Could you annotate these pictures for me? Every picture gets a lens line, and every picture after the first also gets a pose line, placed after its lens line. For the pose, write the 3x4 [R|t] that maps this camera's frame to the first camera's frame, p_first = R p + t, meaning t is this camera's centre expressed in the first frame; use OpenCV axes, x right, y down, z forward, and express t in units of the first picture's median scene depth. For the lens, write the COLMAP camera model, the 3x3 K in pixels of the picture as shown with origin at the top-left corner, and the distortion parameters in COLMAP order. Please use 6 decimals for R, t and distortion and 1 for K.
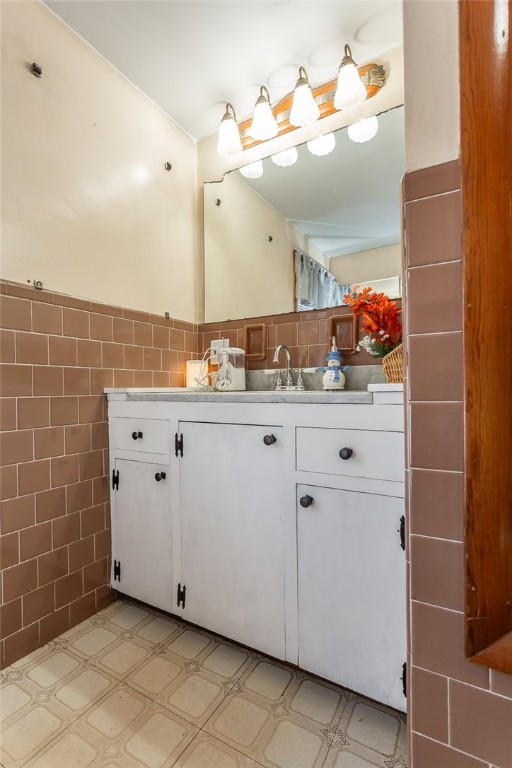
lens RADIAL K [[364.2, 0, 254.0], [0, 364.2, 389.2], [0, 0, 1]] dist [0.005496, -0.000064]
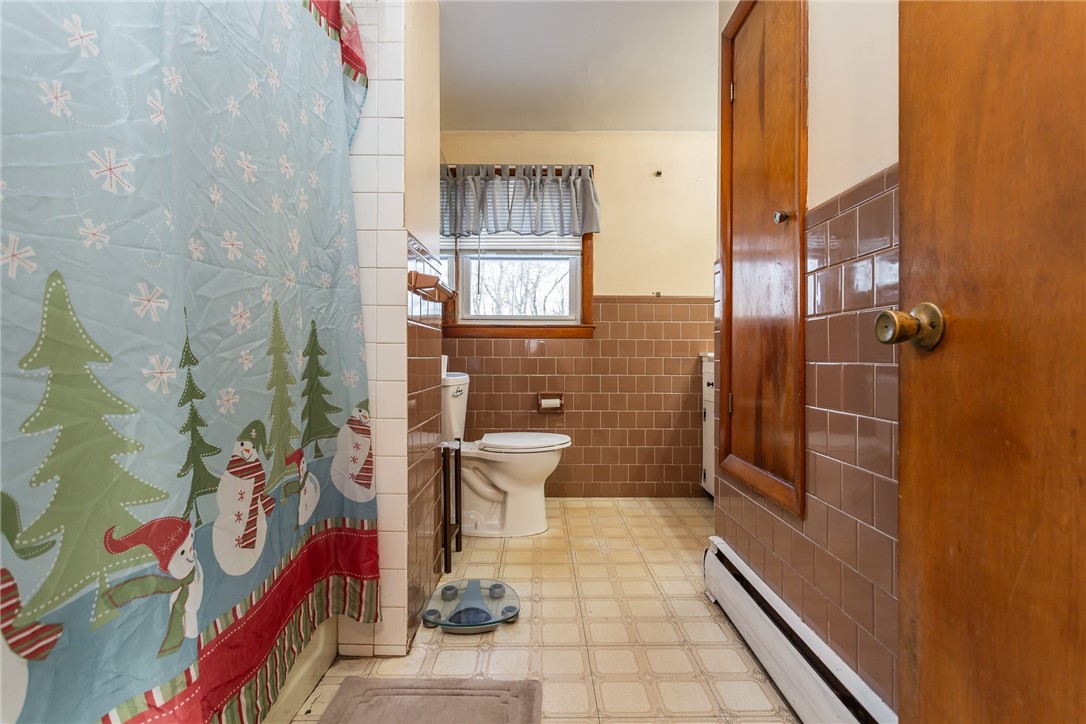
lens RADIAL K [[515.1, 0, 543.2], [0, 515.1, 358.1], [0, 0, 1]] dist [0.005496, -0.000064]
pose [[0.510182, 0.016529, -0.859908, 1.186520], [-0.011098, 0.999859, 0.012634, -0.001311], [0.859995, 0.003098, 0.510293, -0.698788]]
